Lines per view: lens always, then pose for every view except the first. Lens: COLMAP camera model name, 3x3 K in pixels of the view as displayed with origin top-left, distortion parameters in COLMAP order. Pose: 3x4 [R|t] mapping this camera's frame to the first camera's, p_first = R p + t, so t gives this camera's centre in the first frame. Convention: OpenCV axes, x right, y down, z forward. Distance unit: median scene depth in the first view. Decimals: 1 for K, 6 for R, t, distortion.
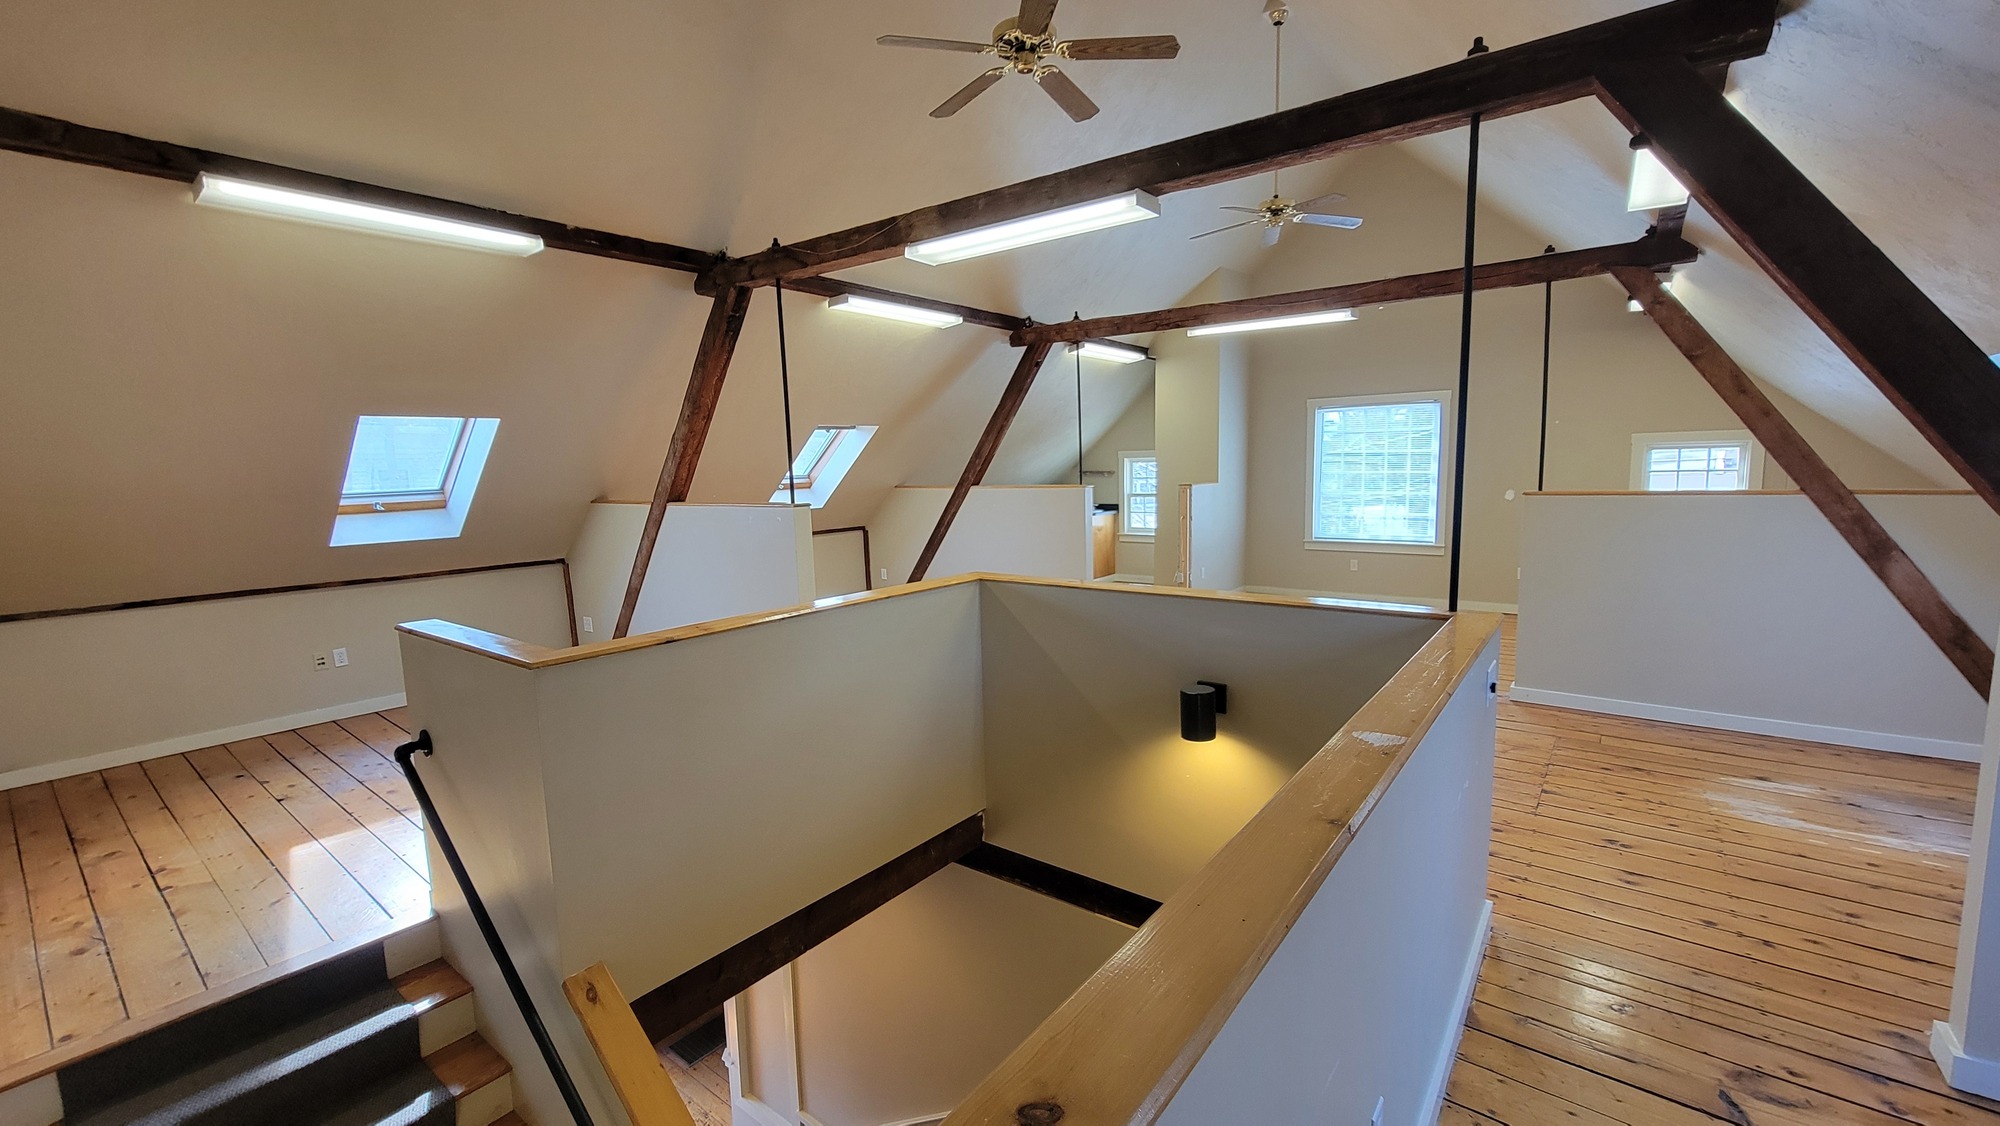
lens RADIAL K [[819.4, 0, 1000.0], [0, 819.4, 563.0], [0, 0, 1]] dist [-0.001763, 0.000021]
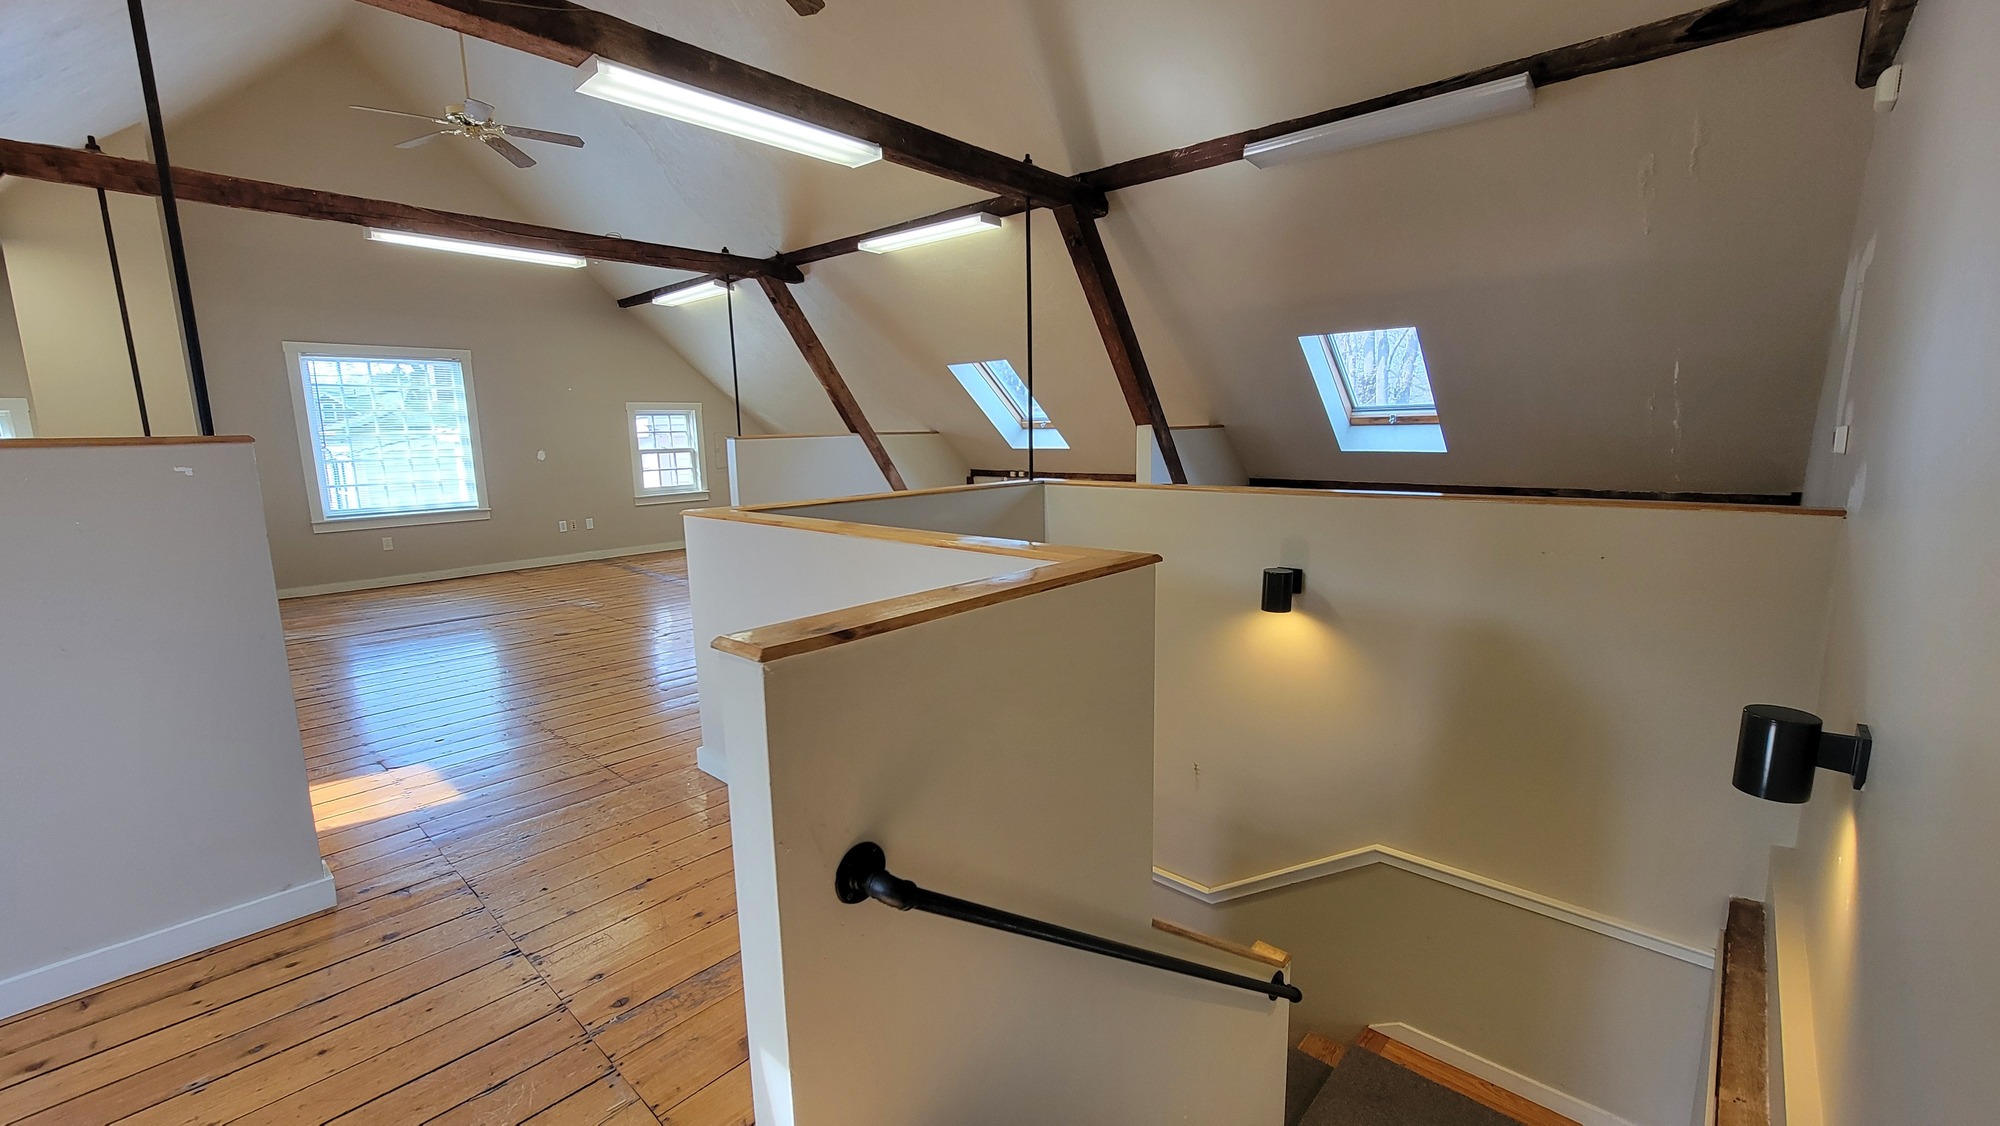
lens RADIAL K [[819.4, 0, 1000.0], [0, 819.4, 563.0], [0, 0, 1]] dist [-0.001763, 0.000021]
pose [[0.080628, -0.141567, 0.986640, -0.433136], [0.135054, 0.982286, 0.129905, -0.002241], [-0.987552, 0.122775, 0.098319, 0.329430]]
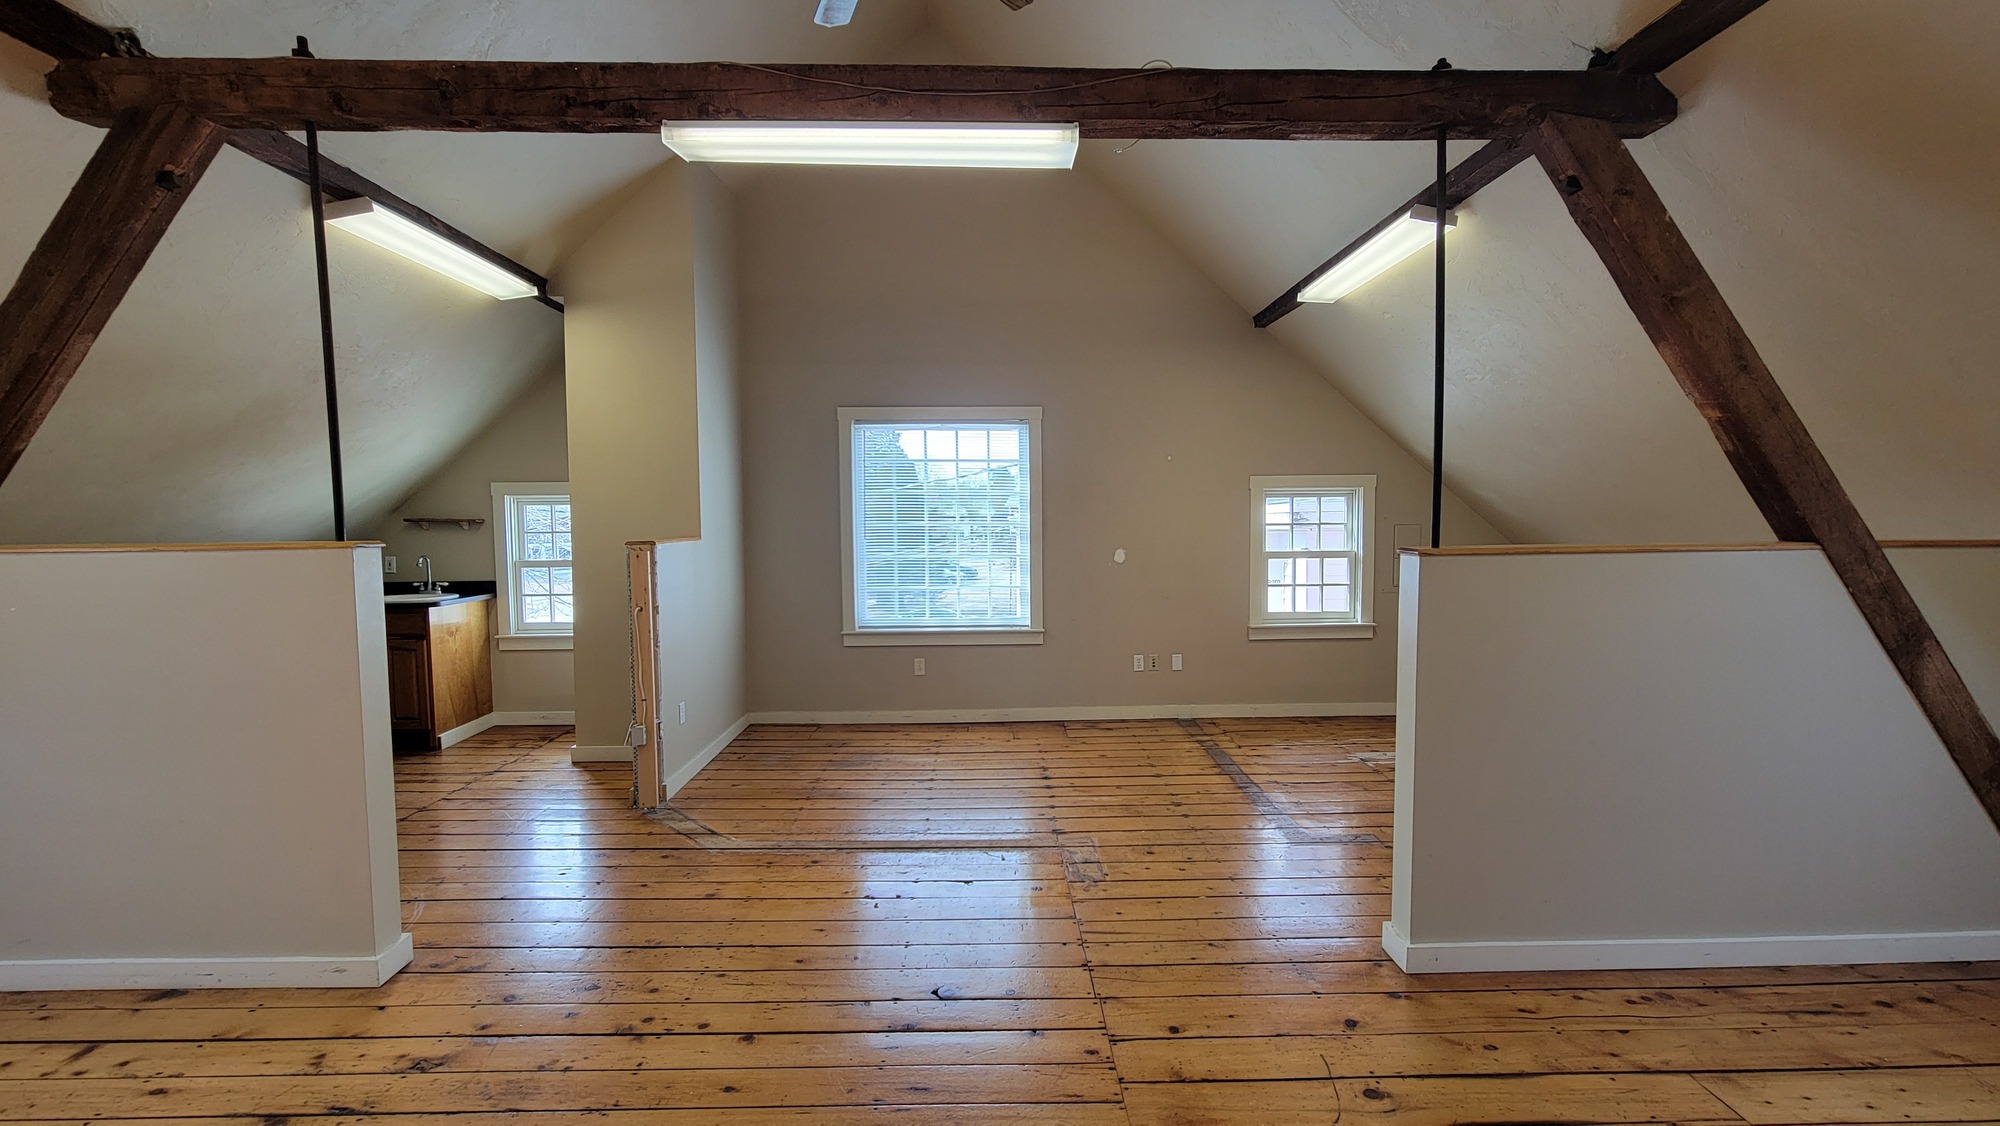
lens RADIAL K [[806.1, 0, 1012.2], [0, 806.1, 560.3], [0, 0, 1]] dist [-0.001455, 0.000226]
pose [[0.769944, -0.016548, 0.637897, 0.097823], [0.066589, 0.996289, -0.054527, -0.048746], [-0.634627, 0.084460, 0.768189, 0.536413]]
